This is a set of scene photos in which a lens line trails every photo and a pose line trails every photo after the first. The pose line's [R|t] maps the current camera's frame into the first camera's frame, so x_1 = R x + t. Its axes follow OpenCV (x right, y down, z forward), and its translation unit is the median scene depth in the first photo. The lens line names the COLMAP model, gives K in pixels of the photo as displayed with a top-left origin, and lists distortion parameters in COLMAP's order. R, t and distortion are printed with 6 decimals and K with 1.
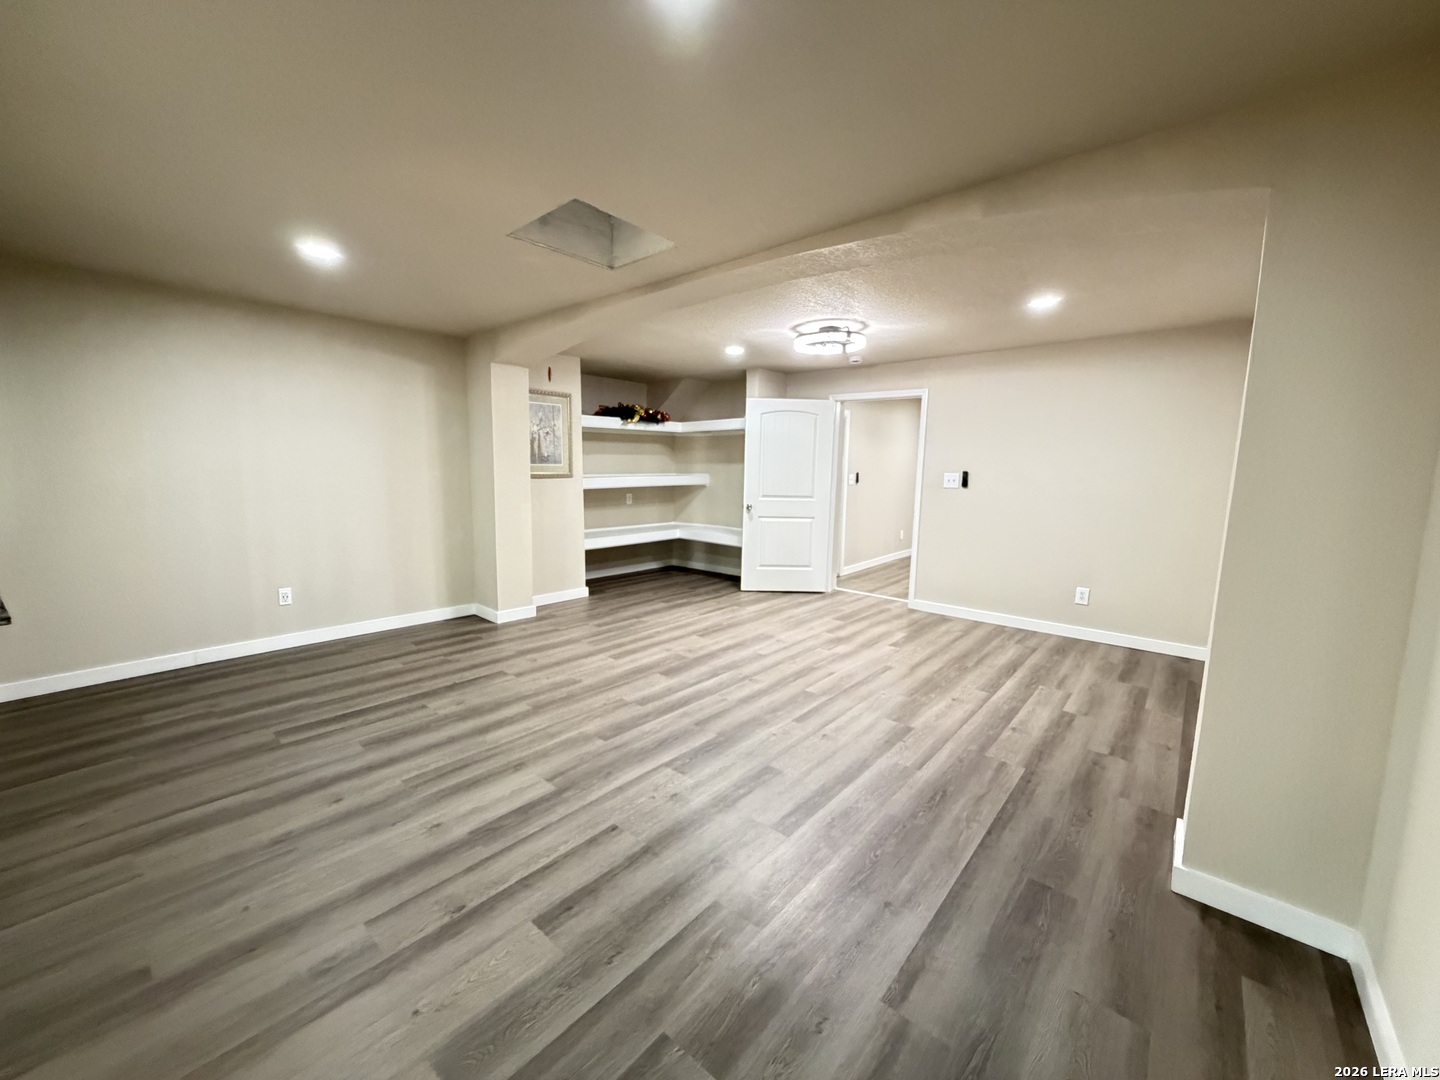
lens RADIAL K [[578.5, 0, 716.7], [0, 578.5, 540.4], [0, 0, 1]] dist [-0.000483, -0.000044]
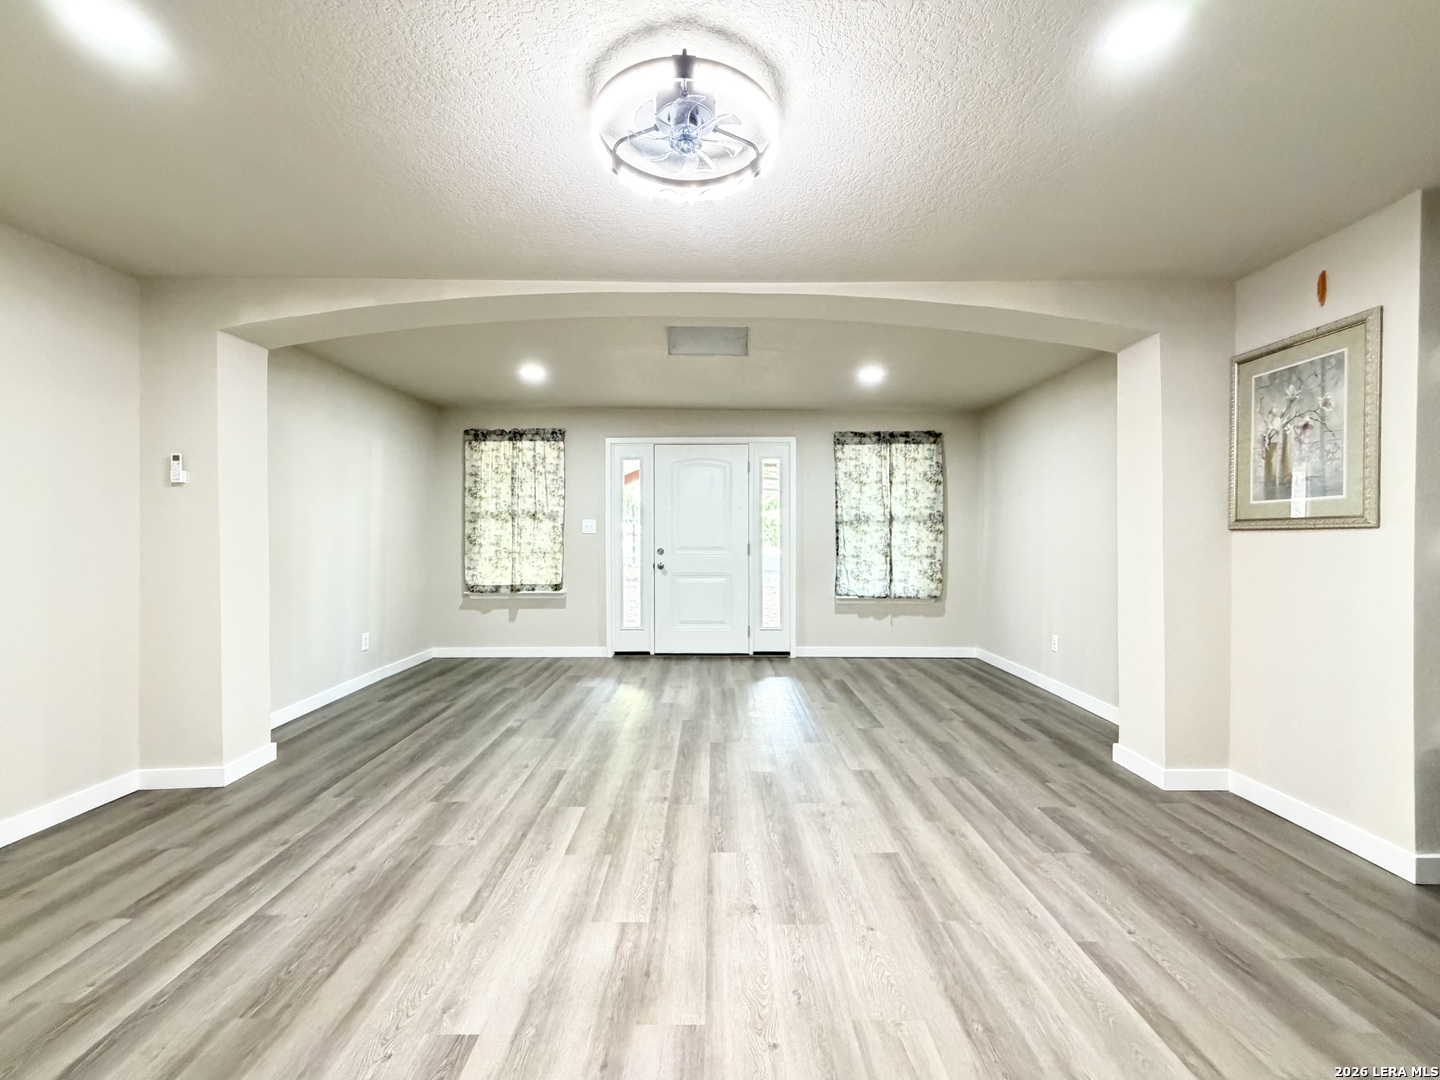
lens RADIAL K [[578.5, 0, 690.5], [0, 578.5, 537.5], [0, 0, 1]] dist [-0.000483, -0.000044]
pose [[-0.772462, -0.014786, -0.634889, 0.468802], [-0.095947, 0.990970, 0.093659, -0.137197], [0.627771, 0.133264, -0.766905, 1.459742]]
